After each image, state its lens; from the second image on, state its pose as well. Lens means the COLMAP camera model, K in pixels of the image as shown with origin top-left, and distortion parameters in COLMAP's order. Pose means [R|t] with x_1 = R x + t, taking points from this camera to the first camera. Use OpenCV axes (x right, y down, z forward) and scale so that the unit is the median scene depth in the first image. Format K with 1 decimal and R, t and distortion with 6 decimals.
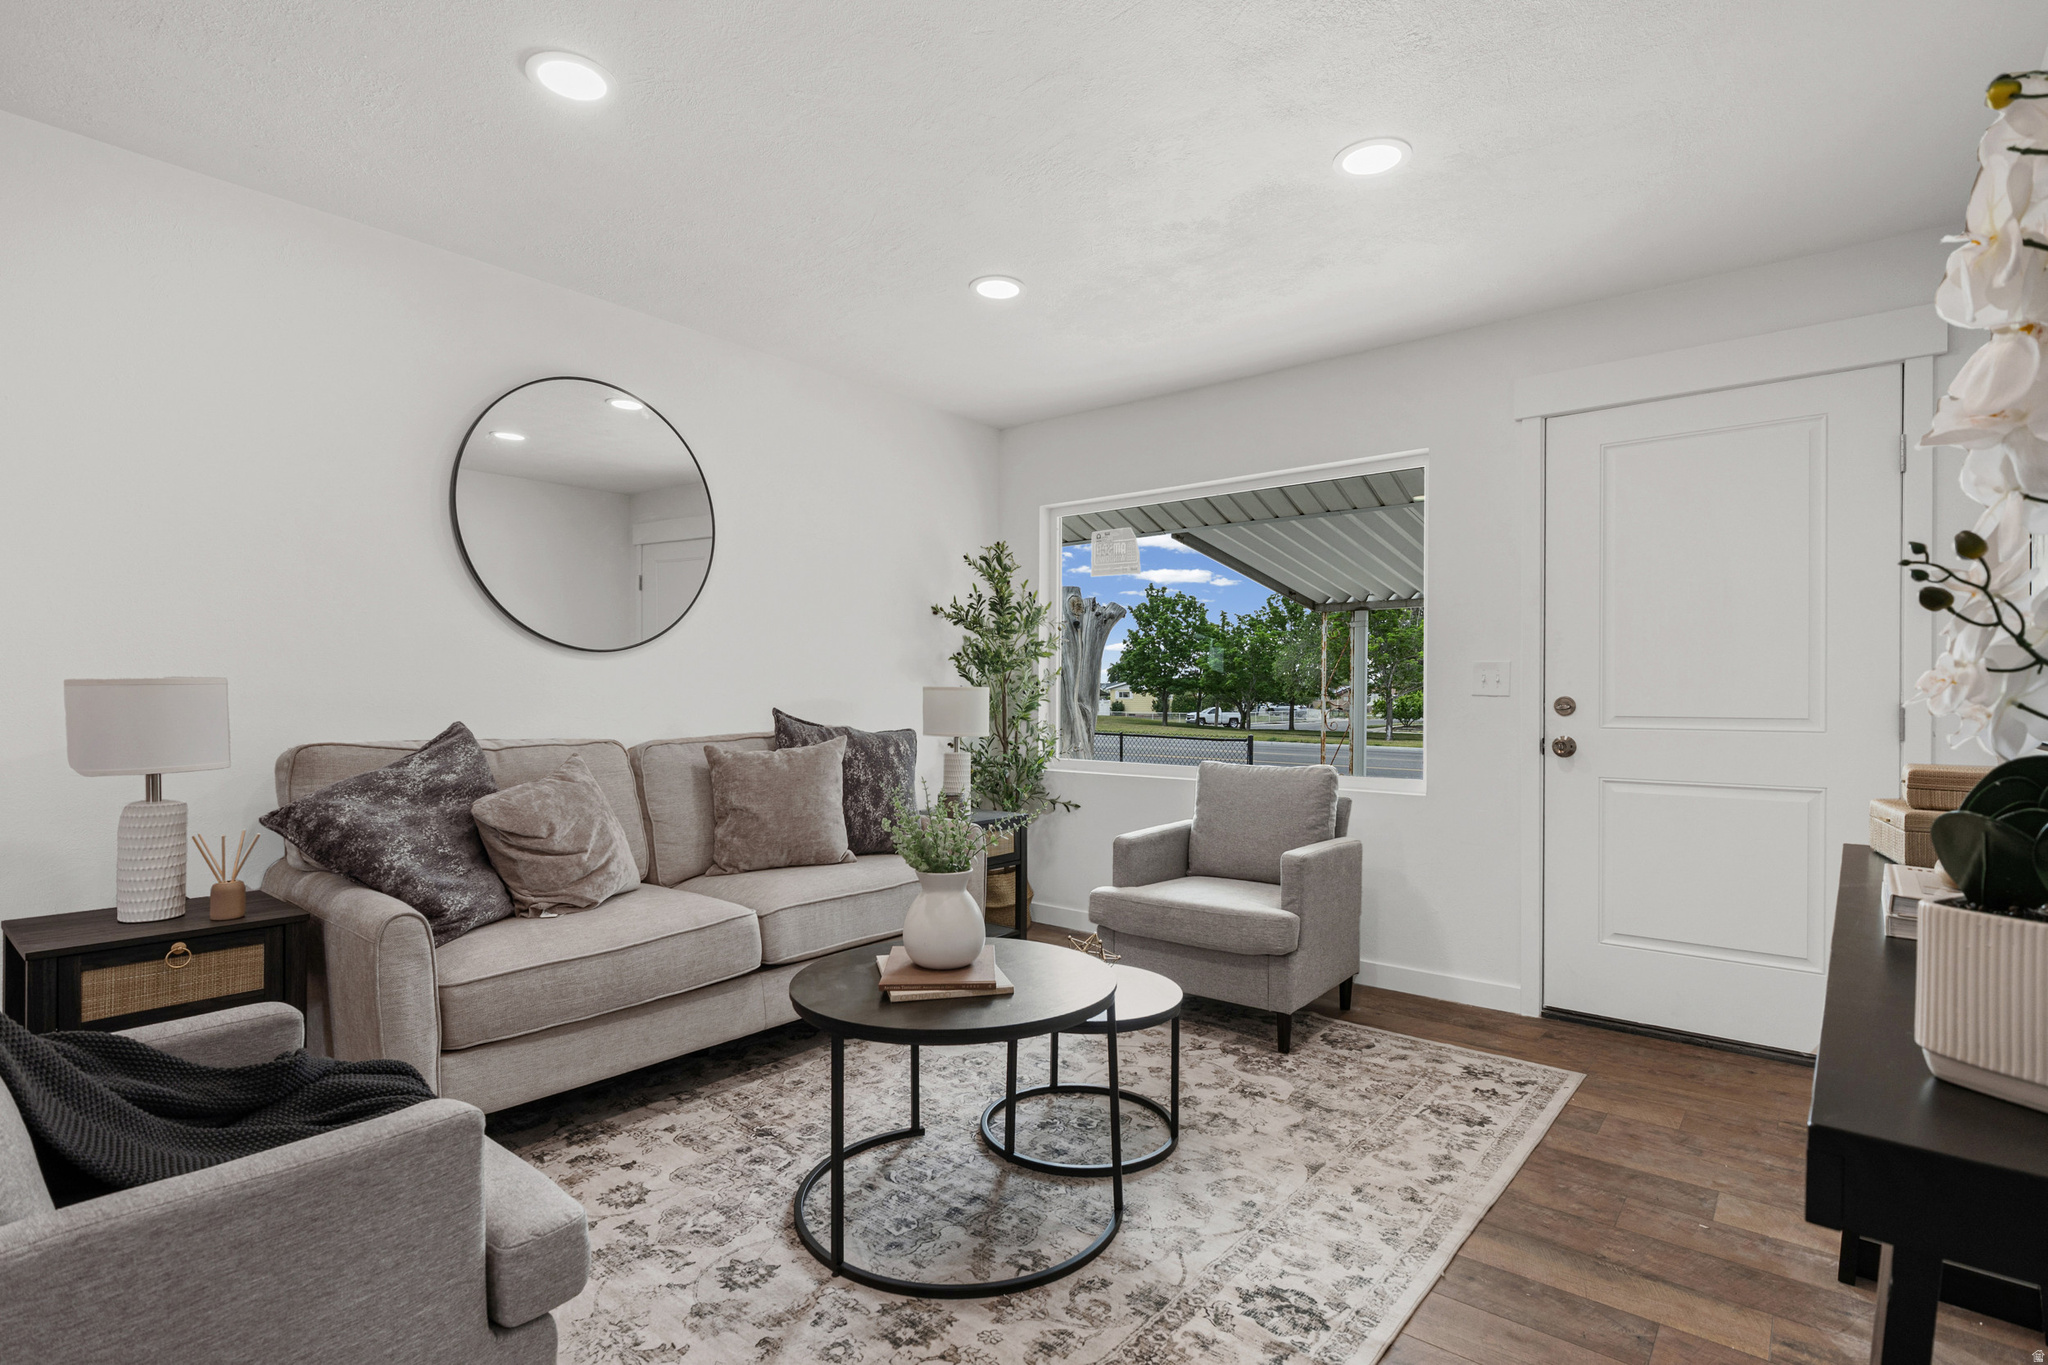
lens RADIAL K [[944.9, 0, 1042.2], [0, 944.9, 692.7], [0, 0, 1]] dist [0.004416, -0.002007]
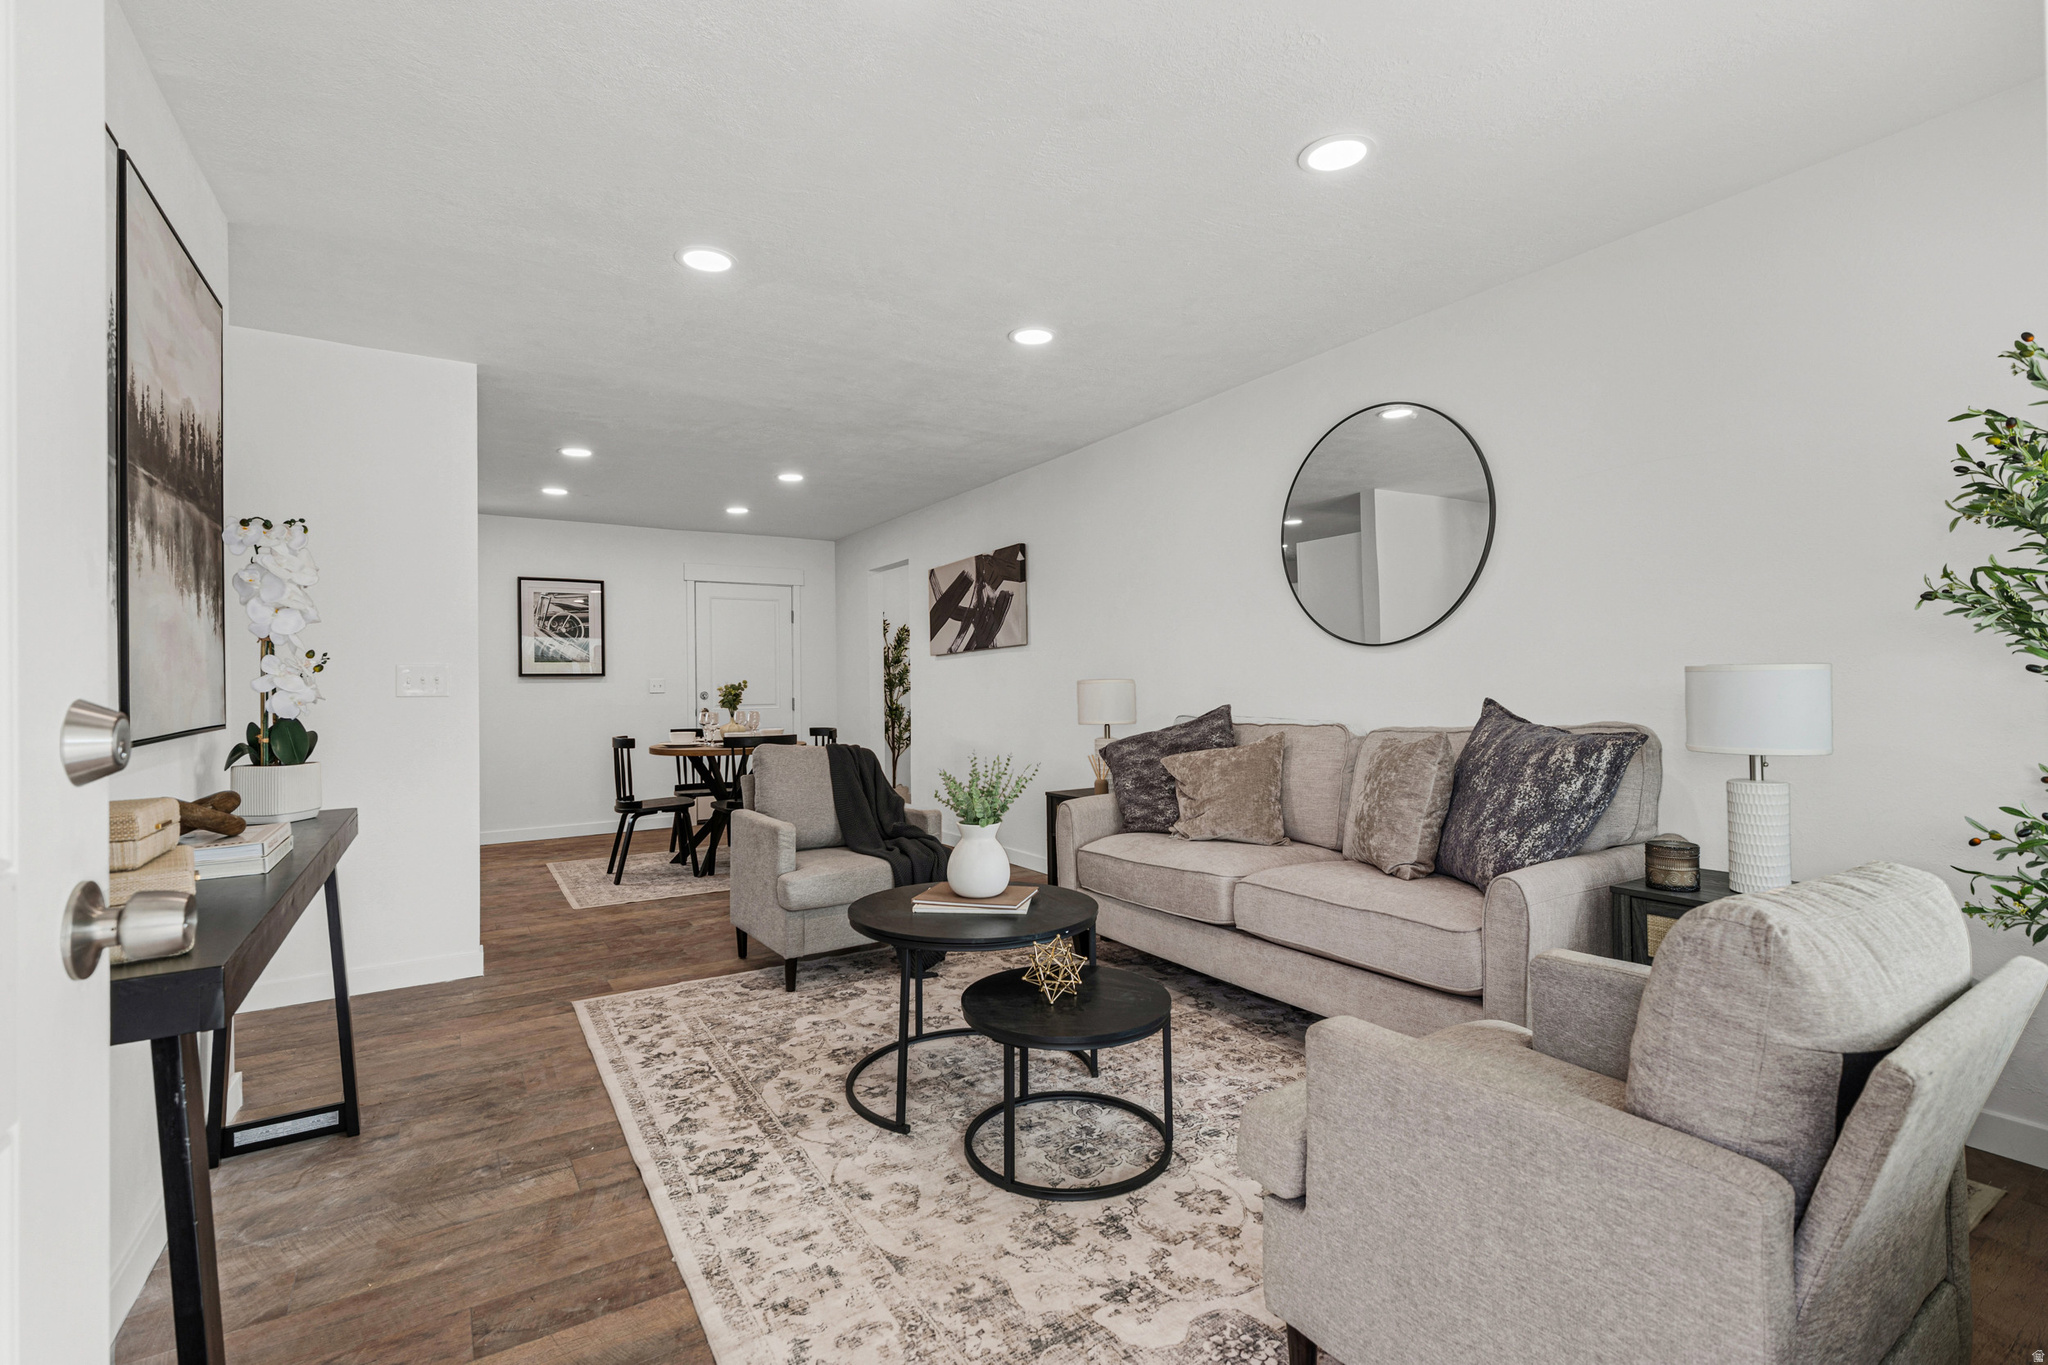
lens RADIAL K [[944.9, 0, 1035.0], [0, 944.9, 678.6], [0, 0, 1]] dist [0.004416, -0.002007]
pose [[-0.301864, -0.008833, -0.953310, 1.149175], [0.012426, 0.999836, -0.013199, 0.007833], [0.953270, -0.015830, -0.301704, 1.513511]]
